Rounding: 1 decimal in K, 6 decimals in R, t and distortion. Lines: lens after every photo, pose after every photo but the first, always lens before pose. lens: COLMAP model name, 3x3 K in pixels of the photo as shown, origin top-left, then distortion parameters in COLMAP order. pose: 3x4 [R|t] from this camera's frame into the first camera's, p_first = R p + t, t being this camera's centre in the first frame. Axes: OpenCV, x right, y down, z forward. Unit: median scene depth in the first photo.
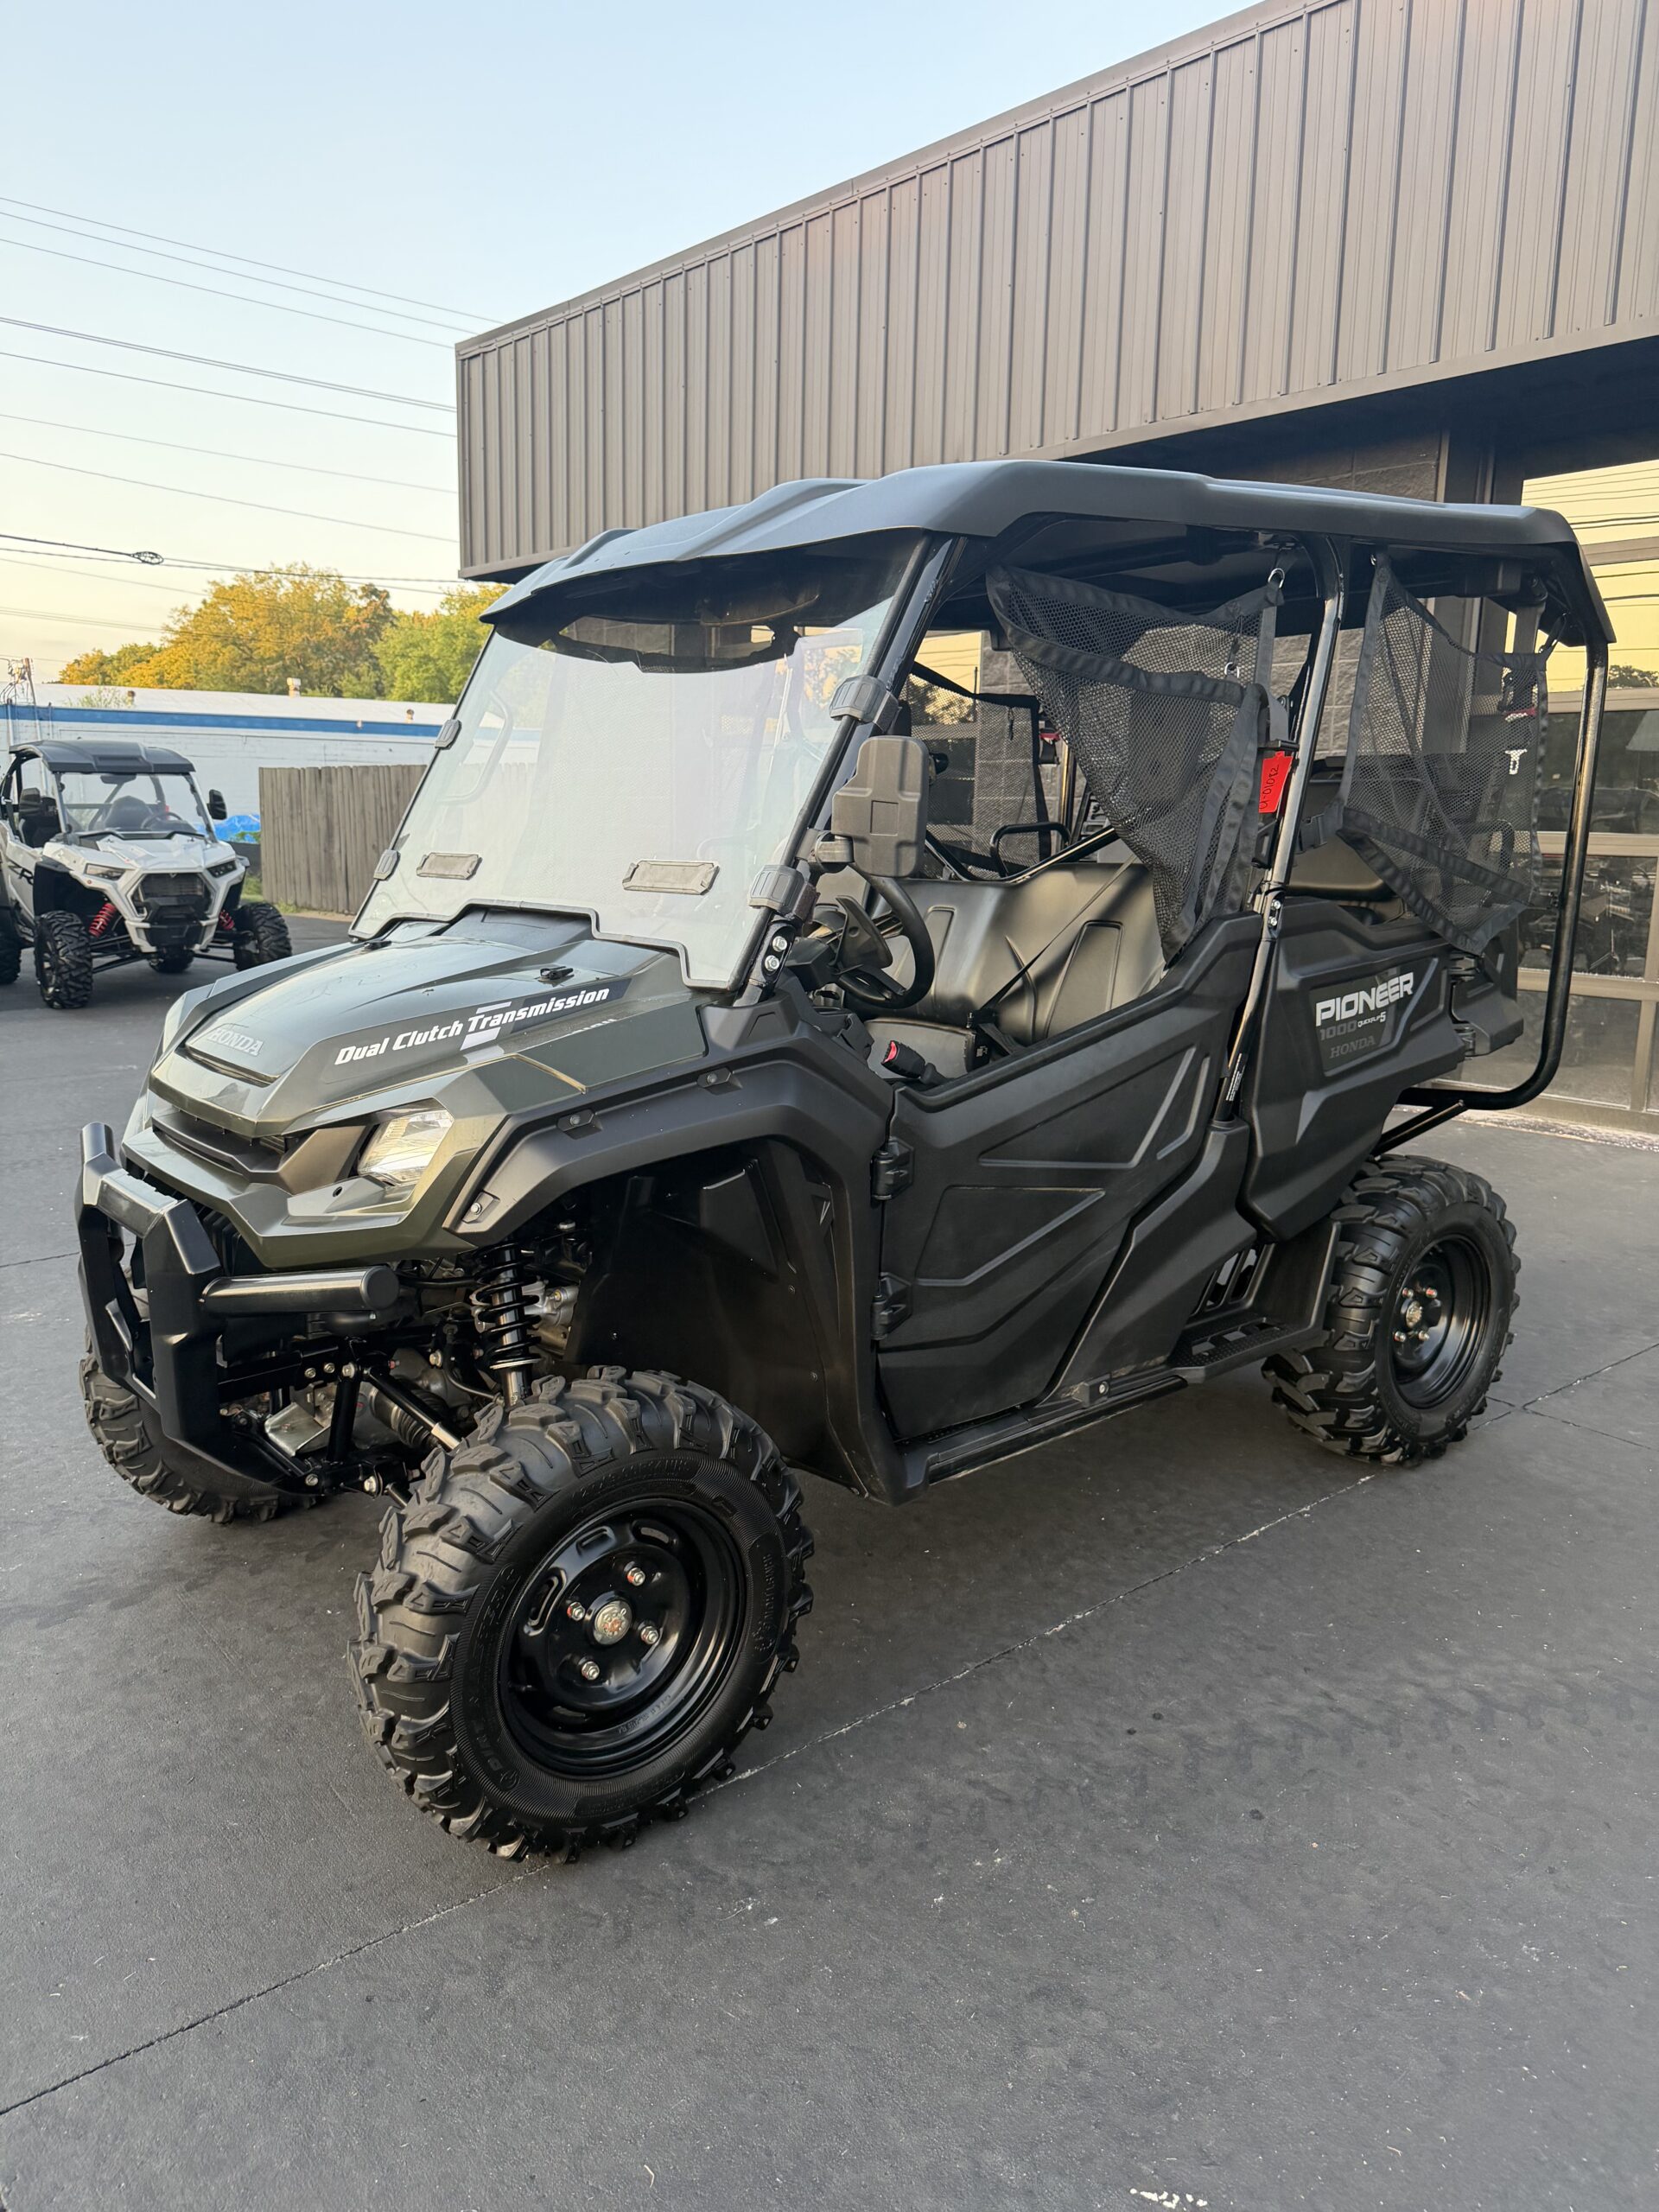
lens RADIAL K [[1563.6, 0, 845.5], [0, 1563.6, 1106.5], [0, 0, 1]] dist [0.011655, -0.021967]
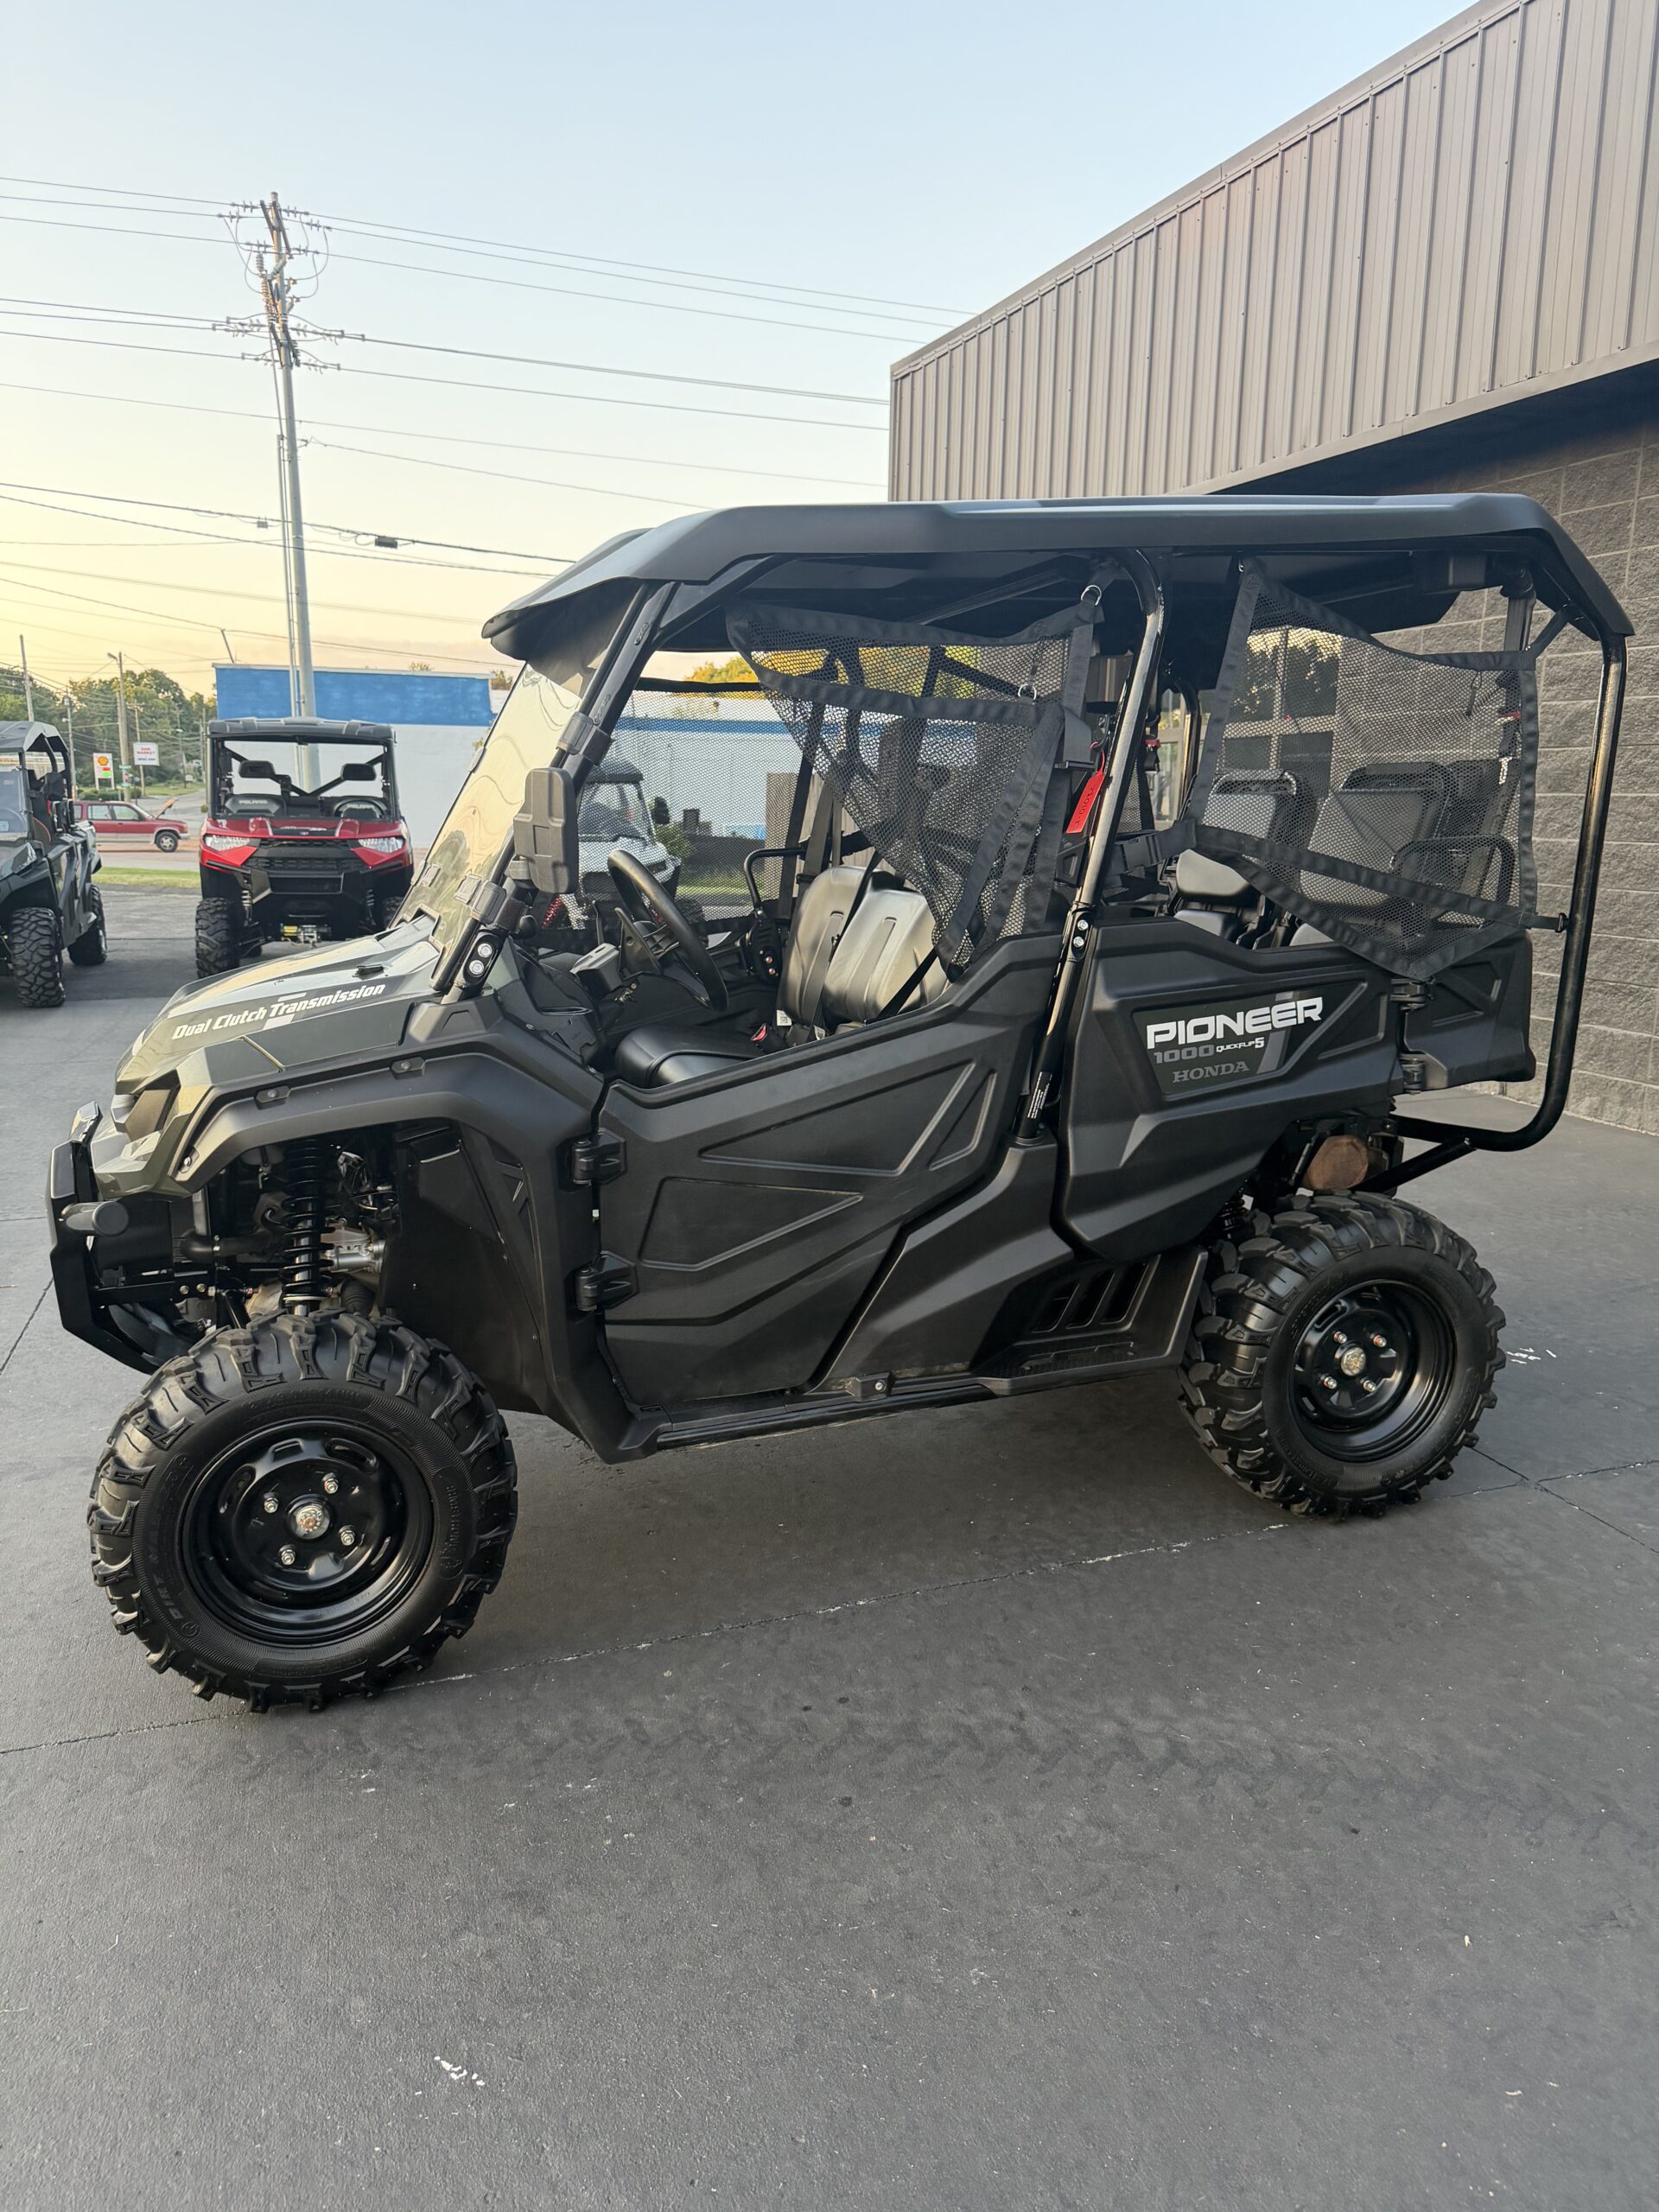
lens RADIAL K [[1563.6, 0, 862.4], [0, 1563.6, 1106.7], [0, 0, 1]] dist [0.011655, -0.021967]
pose [[0.940415, 0.059876, -0.334715, 0.507628], [-0.059636, 0.998160, 0.011005, -0.016583], [0.334758, 0.009611, 0.942255, 0.017455]]
